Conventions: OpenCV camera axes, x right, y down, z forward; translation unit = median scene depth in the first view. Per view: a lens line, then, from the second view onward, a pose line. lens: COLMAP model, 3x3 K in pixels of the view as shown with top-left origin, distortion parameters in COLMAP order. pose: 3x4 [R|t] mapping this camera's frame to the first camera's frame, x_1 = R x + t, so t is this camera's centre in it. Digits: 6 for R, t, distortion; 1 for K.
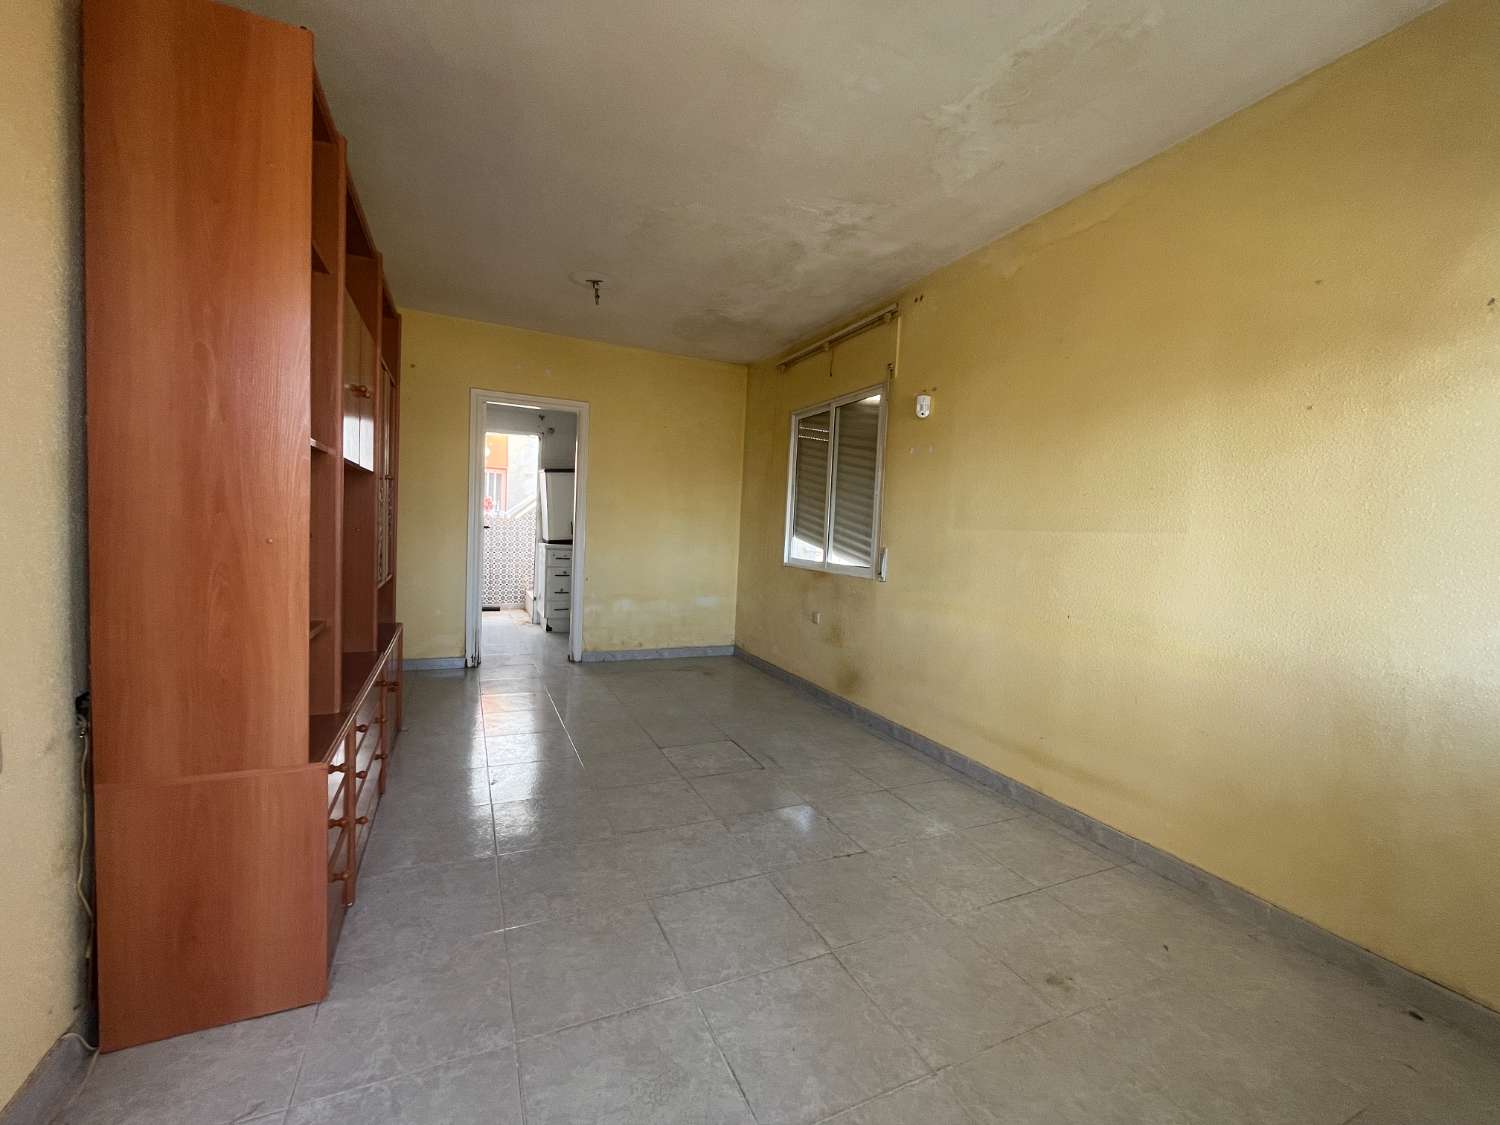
lens RADIAL K [[612.7, 0, 745.7], [0, 612.7, 560.4], [0, 0, 1]] dist [-0.001583, -0.000399]
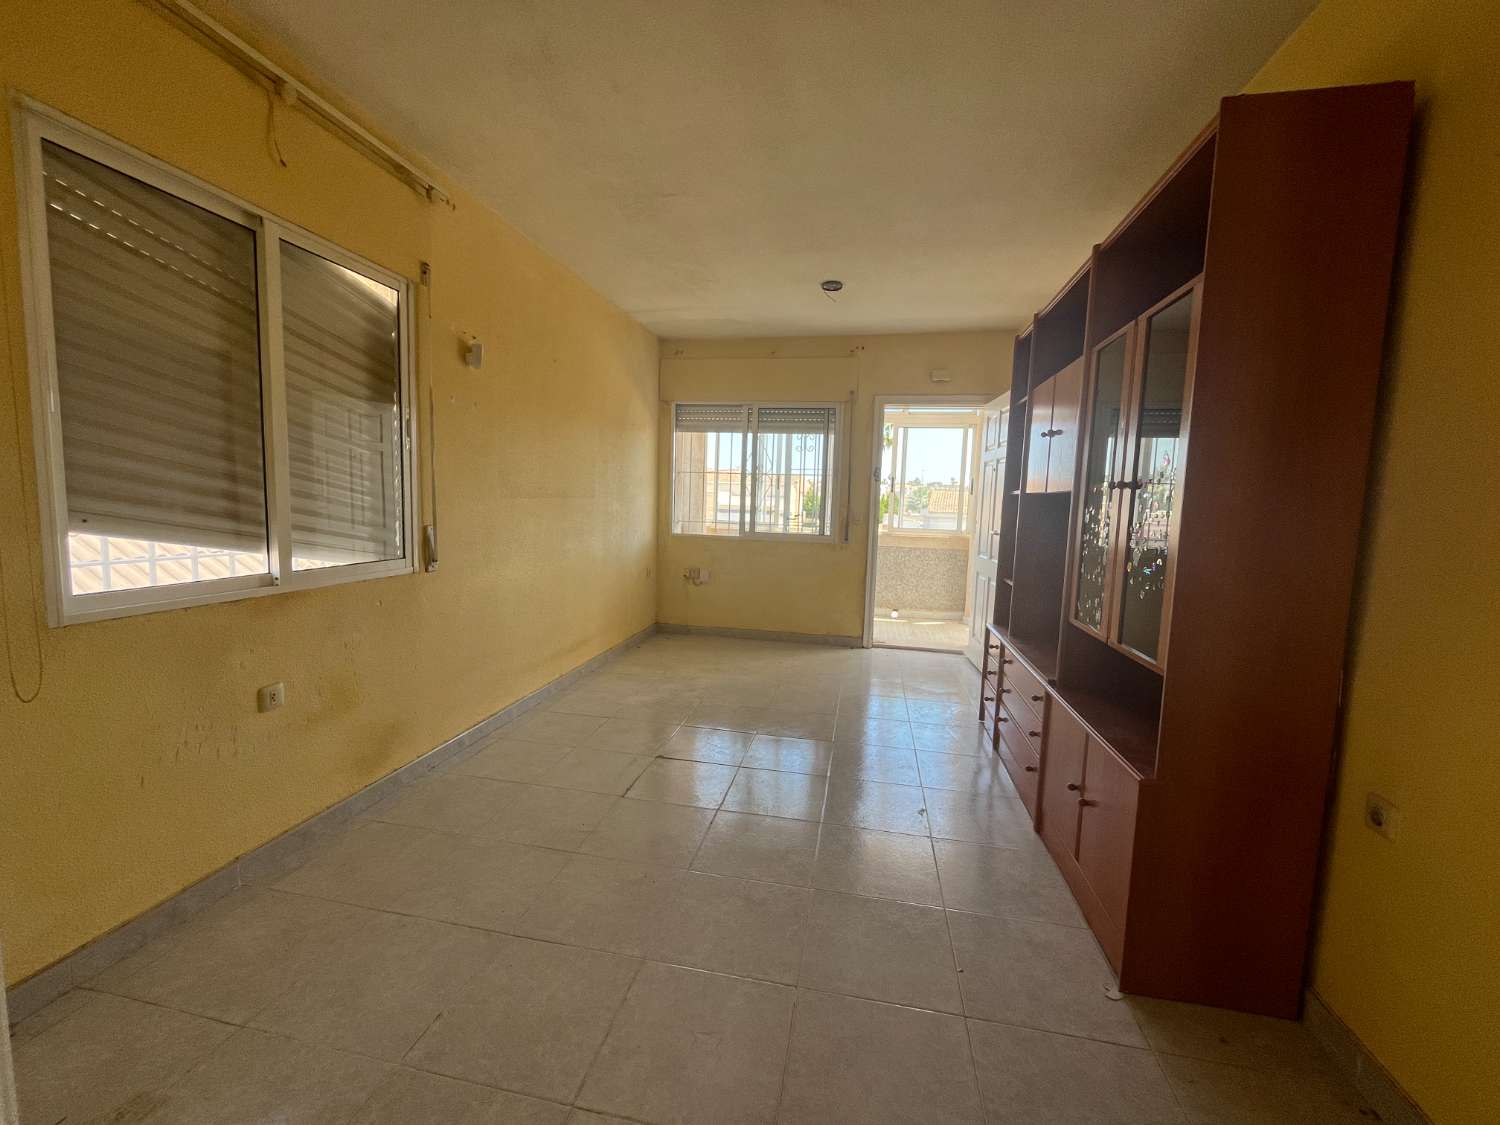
lens RADIAL K [[612.7, 0, 745.7], [0, 612.7, 560.4], [0, 0, 1]] dist [-0.001583, -0.000399]
pose [[-0.807722, -0.127921, 0.575519, -0.482161], [-0.035131, 0.984885, 0.169607, -0.110442], [-0.588516, 0.116777, -0.800007, 1.313872]]
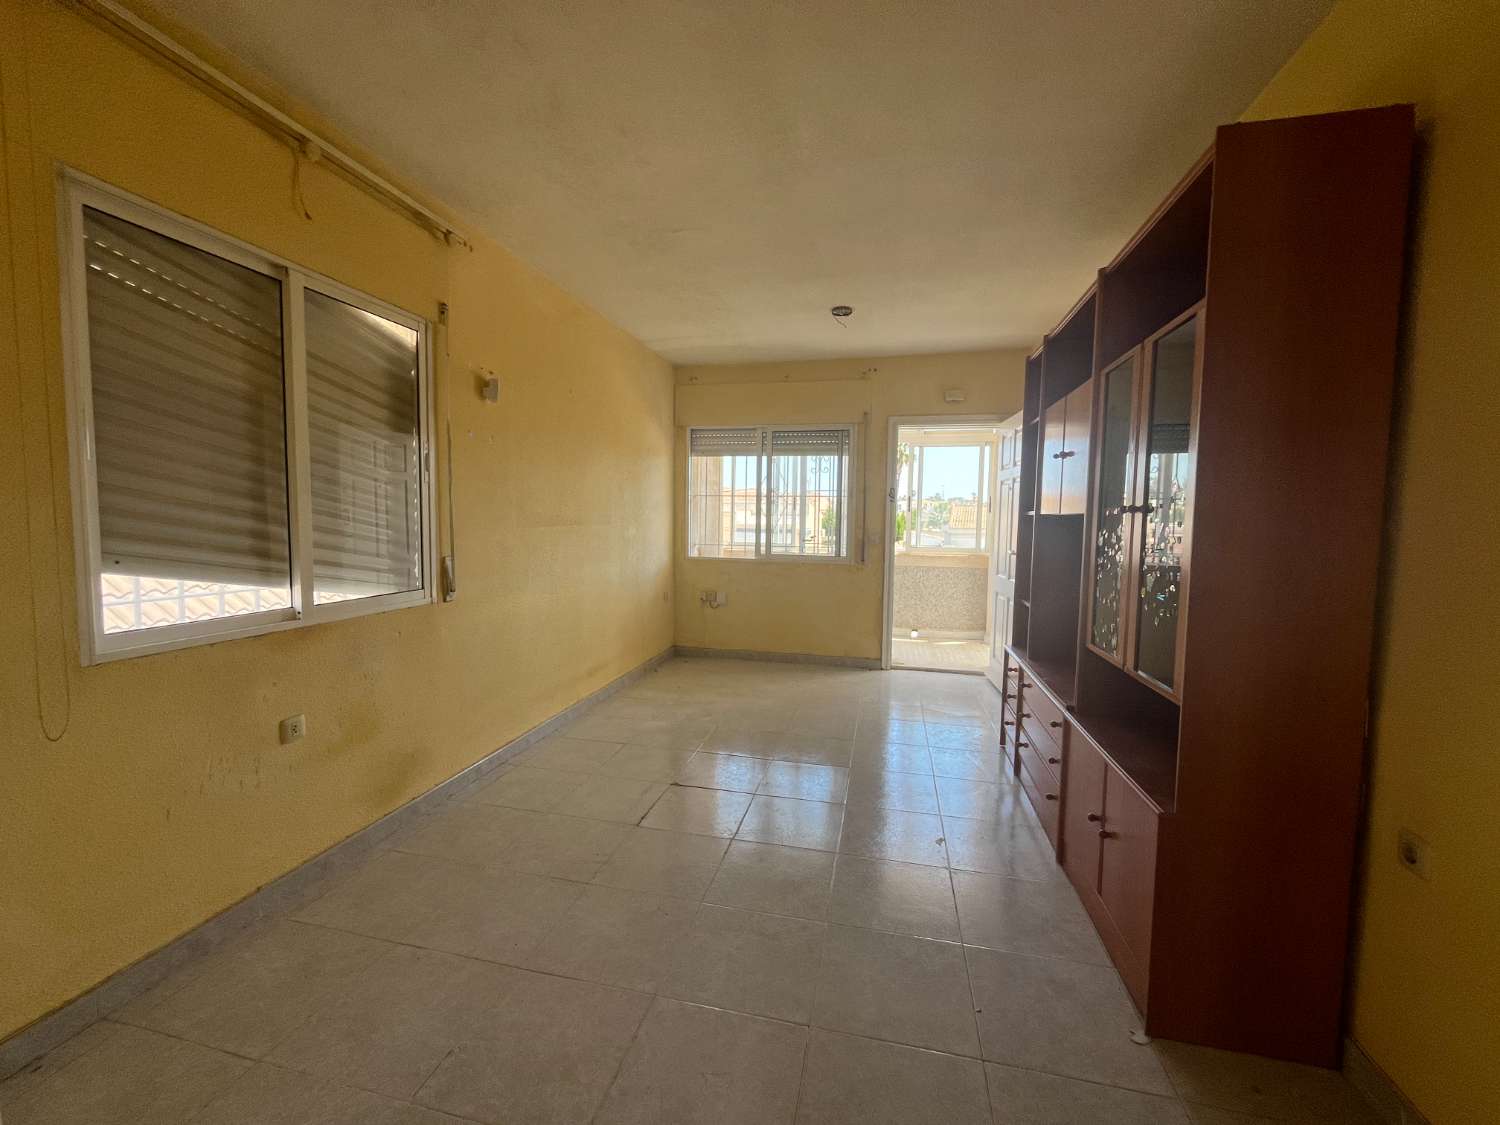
lens RADIAL K [[612.7, 0, 745.7], [0, 612.7, 560.4], [0, 0, 1]] dist [-0.001583, -0.000399]
pose [[-0.789254, -0.099130, 0.606013, -0.490852], [-0.016083, 0.989882, 0.140976, -0.120154], [-0.613856, 0.101520, -0.782863, 1.308475]]
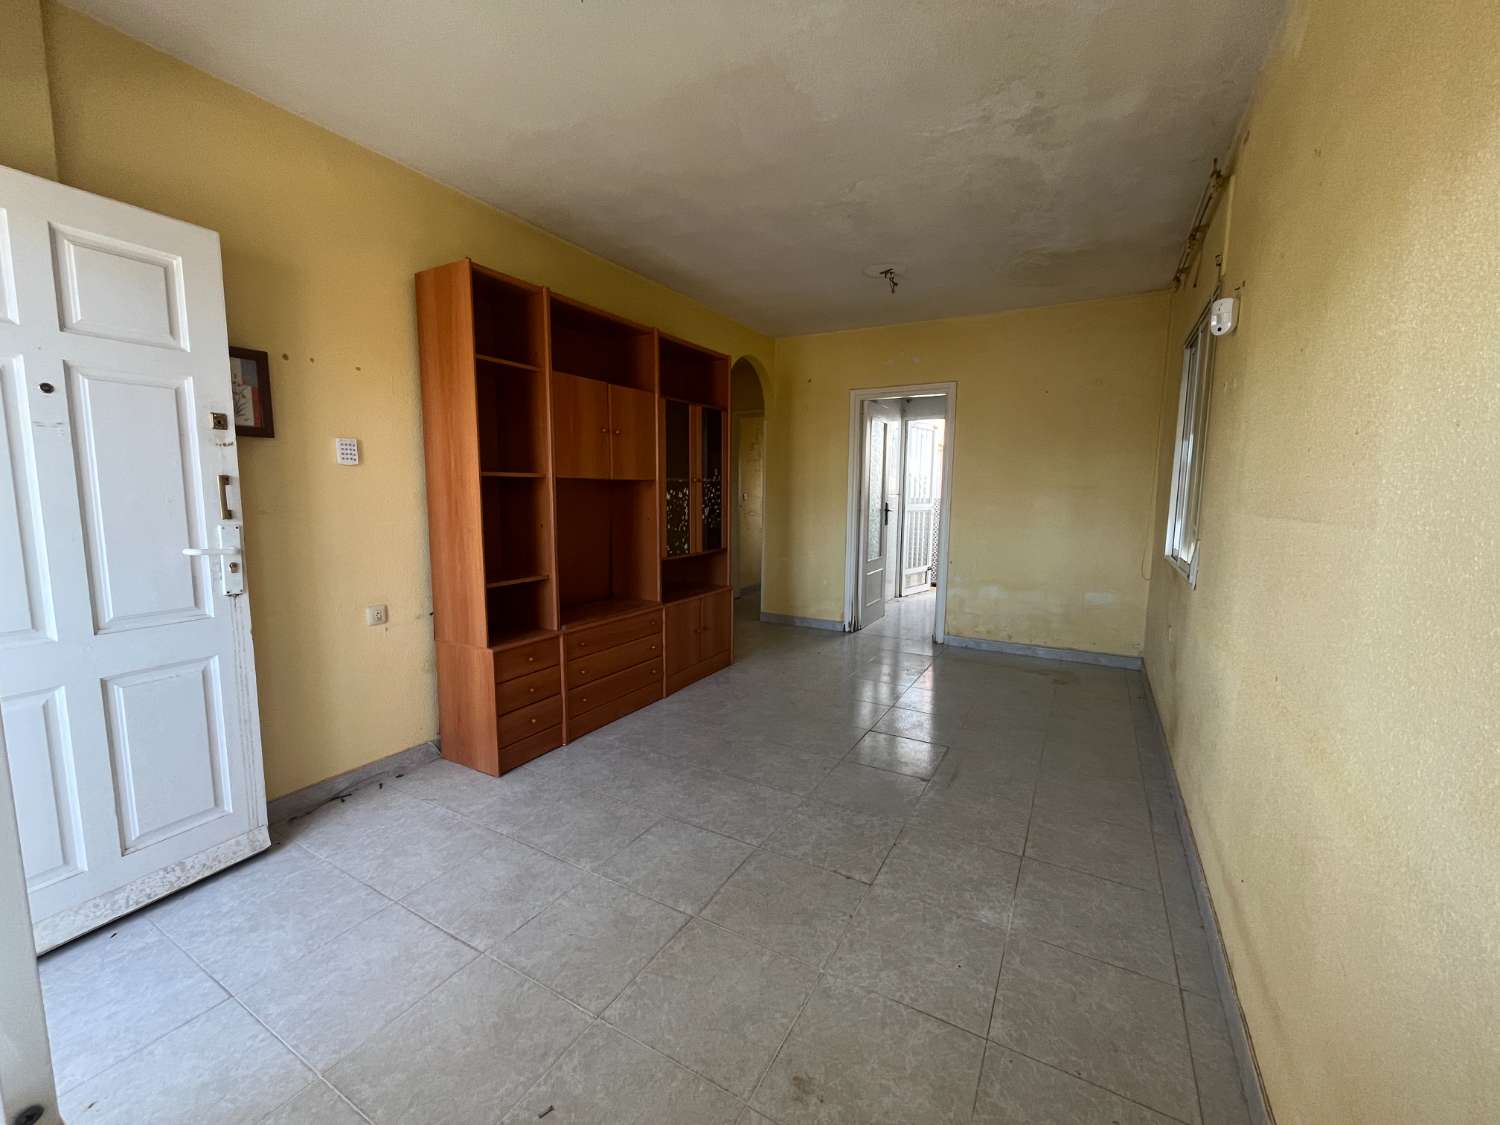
lens RADIAL K [[612.7, 0, 745.7], [0, 612.7, 560.4], [0, 0, 1]] dist [-0.001583, -0.000399]
pose [[0.580448, 0.055220, -0.812423, 0.466762], [-0.023614, 0.998420, 0.050991, -0.019470], [0.813955, -0.010413, 0.580835, 0.205338]]
